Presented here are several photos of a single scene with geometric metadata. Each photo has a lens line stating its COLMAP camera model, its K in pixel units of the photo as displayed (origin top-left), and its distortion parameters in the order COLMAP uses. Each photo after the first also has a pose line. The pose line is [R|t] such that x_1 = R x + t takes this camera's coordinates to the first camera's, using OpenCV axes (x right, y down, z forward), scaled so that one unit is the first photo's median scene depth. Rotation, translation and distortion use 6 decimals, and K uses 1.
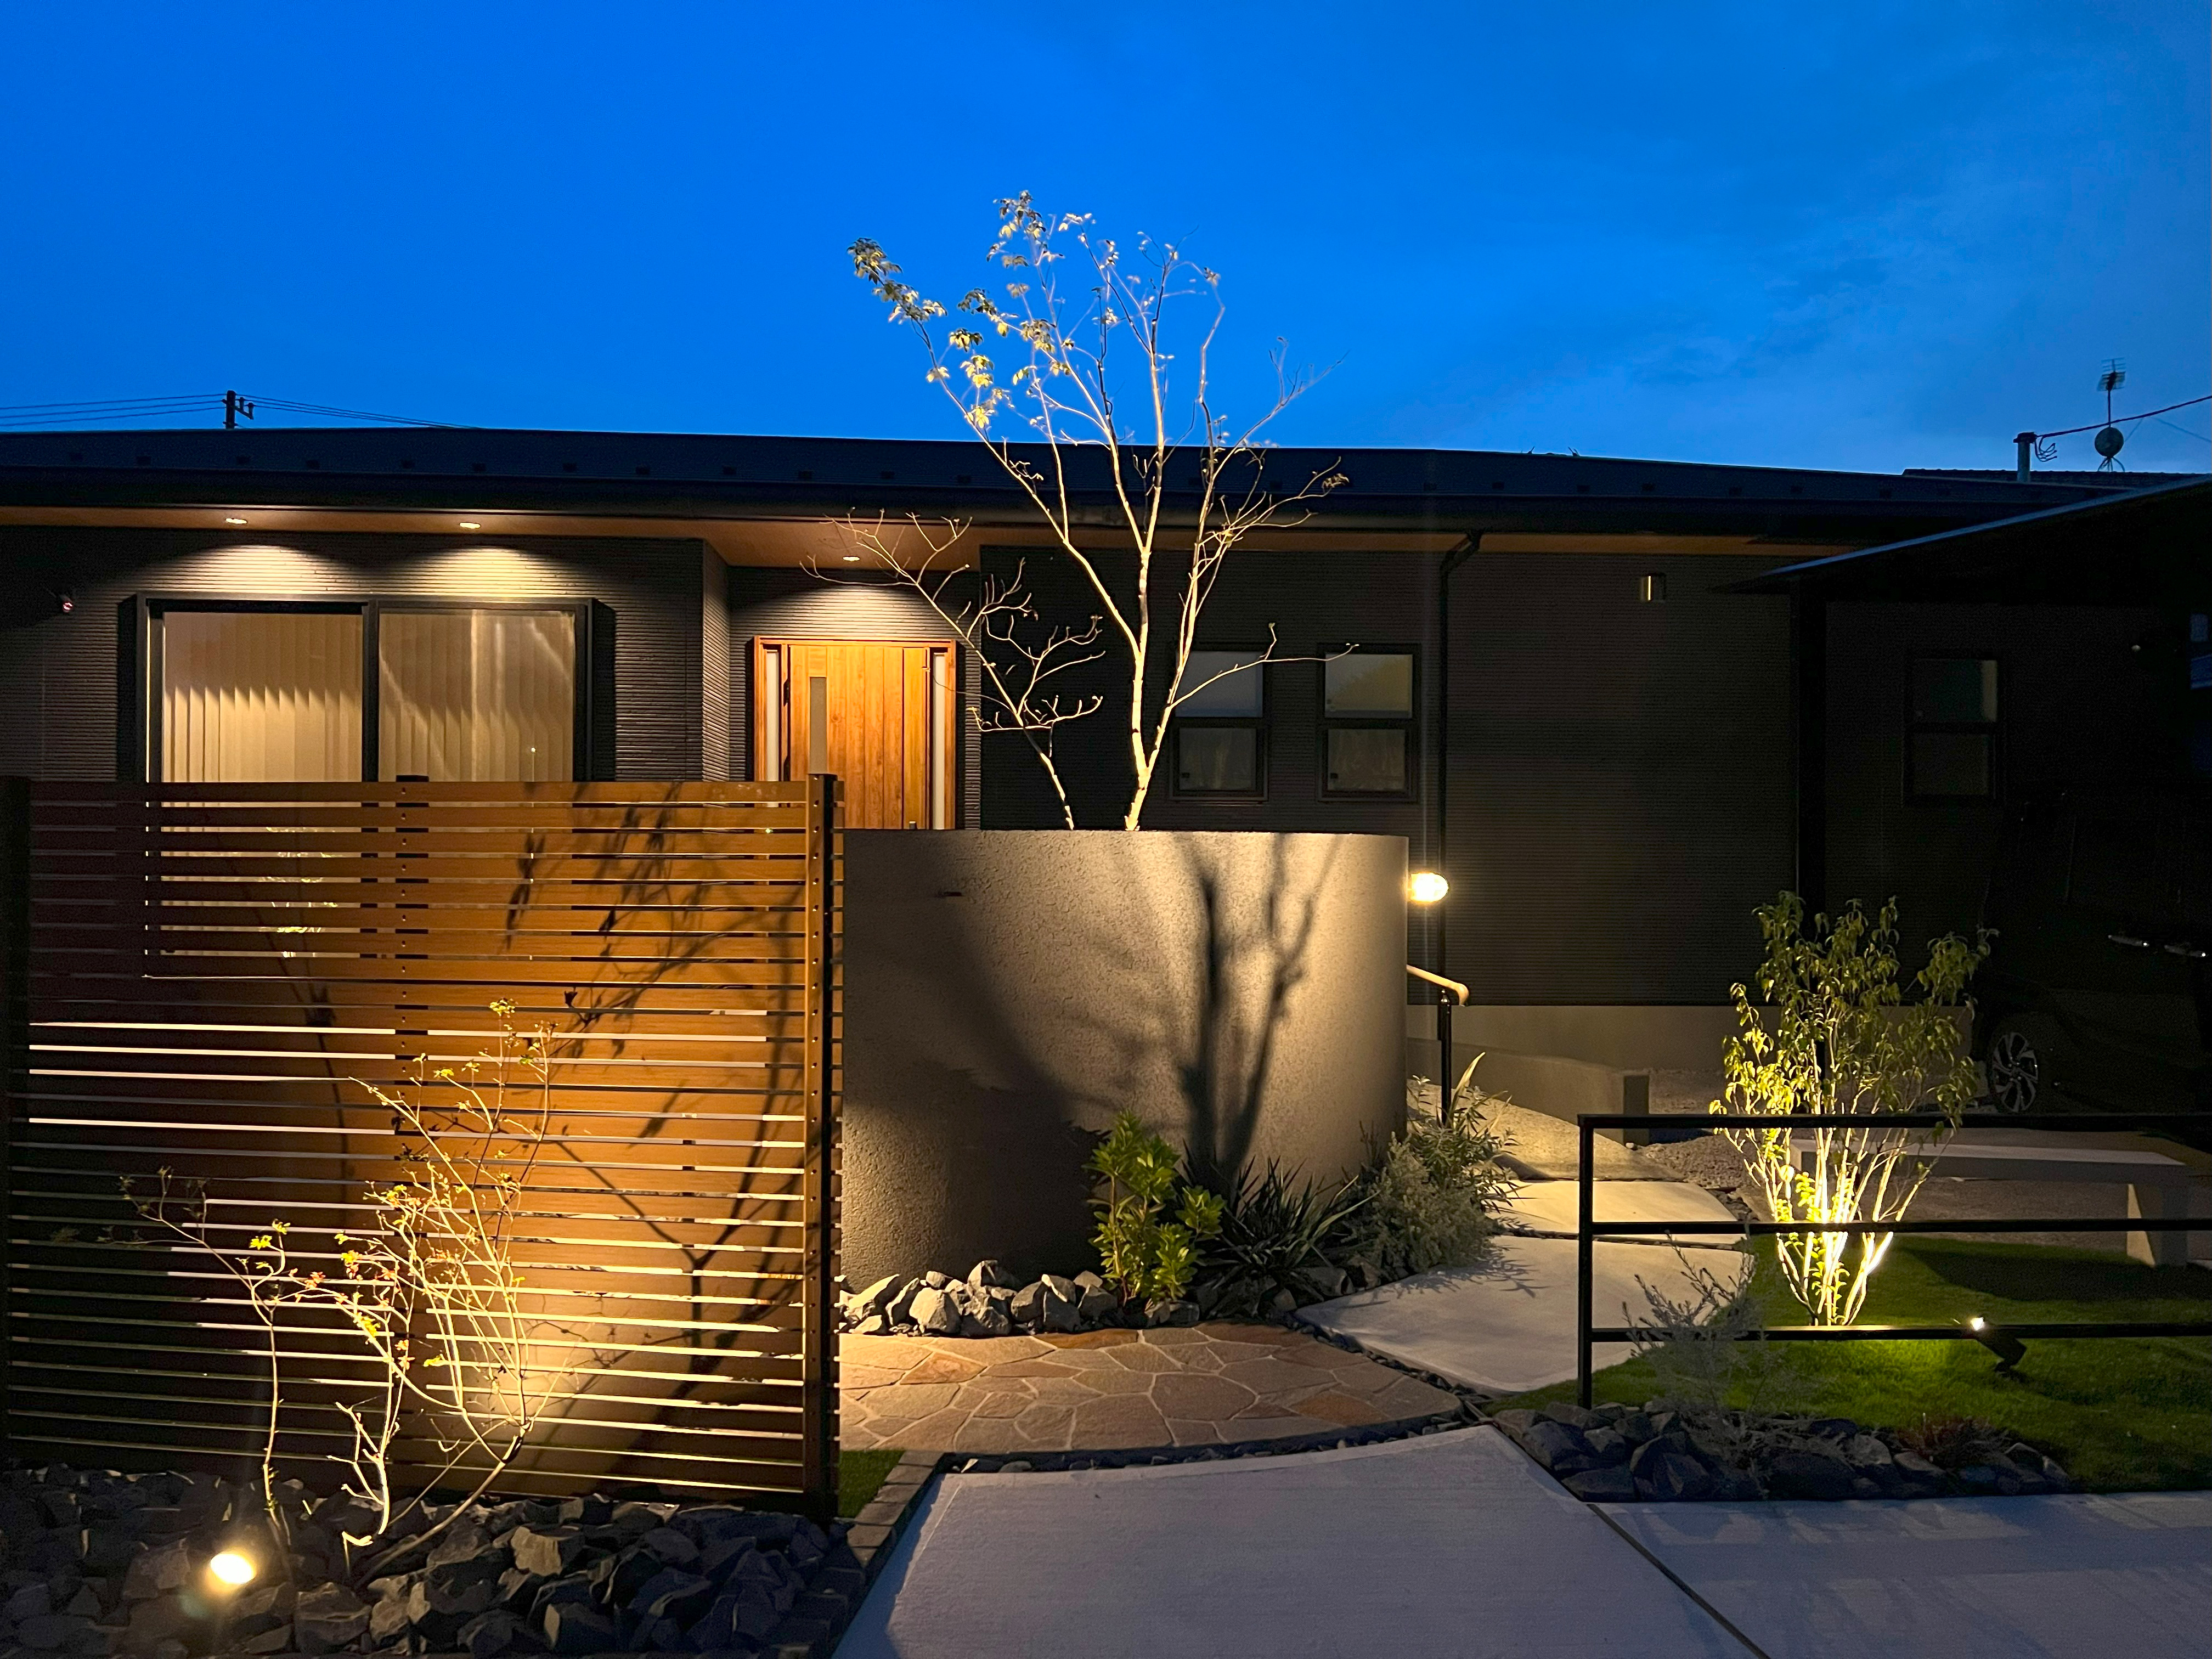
lens RADIAL K [[1678.6, 0, 1104.8], [0, 1678.6, 805.9], [0, 0, 1]] dist [0.057925, -0.069147]
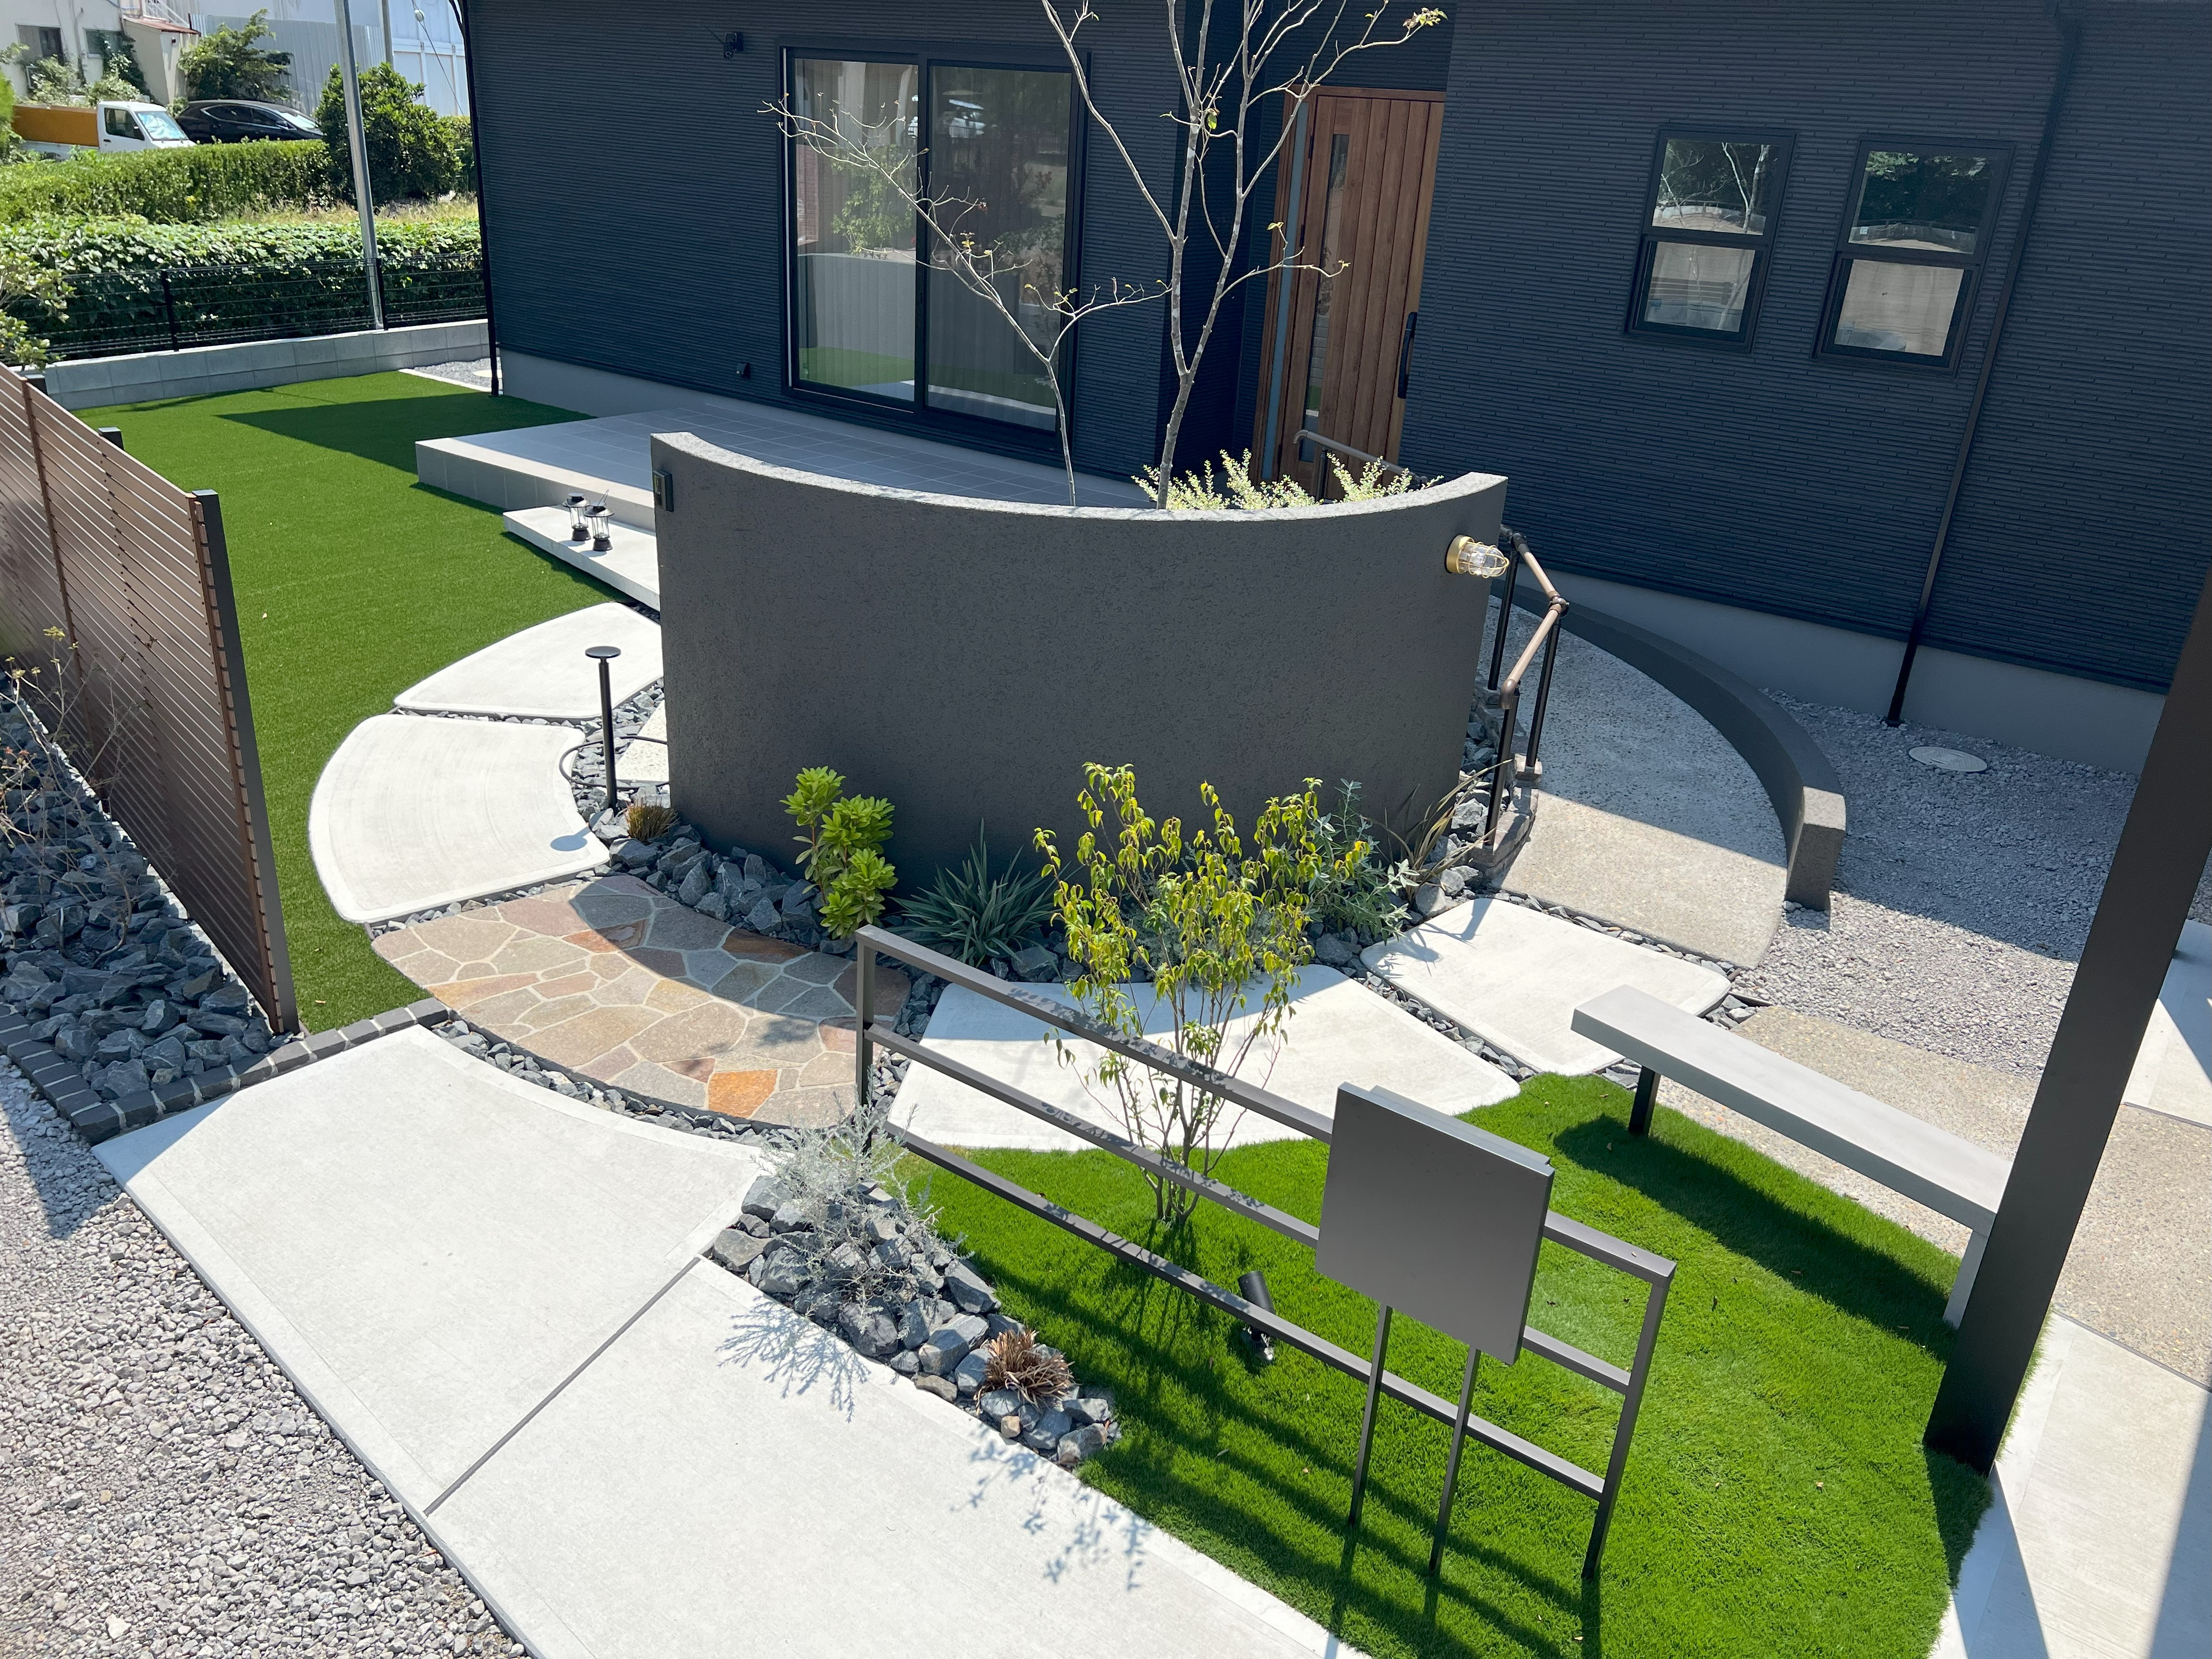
lens RADIAL K [[1681.3, 0, 1115.9], [0, 1681.3, 825.7], [0, 0, 1]] dist [0.053318, -0.062744]
pose [[0.769028, 0.286790, -0.571268, 0.747051], [-0.036203, 0.911810, 0.409014, -0.219964], [0.638189, -0.293862, 0.711590, 0.335191]]
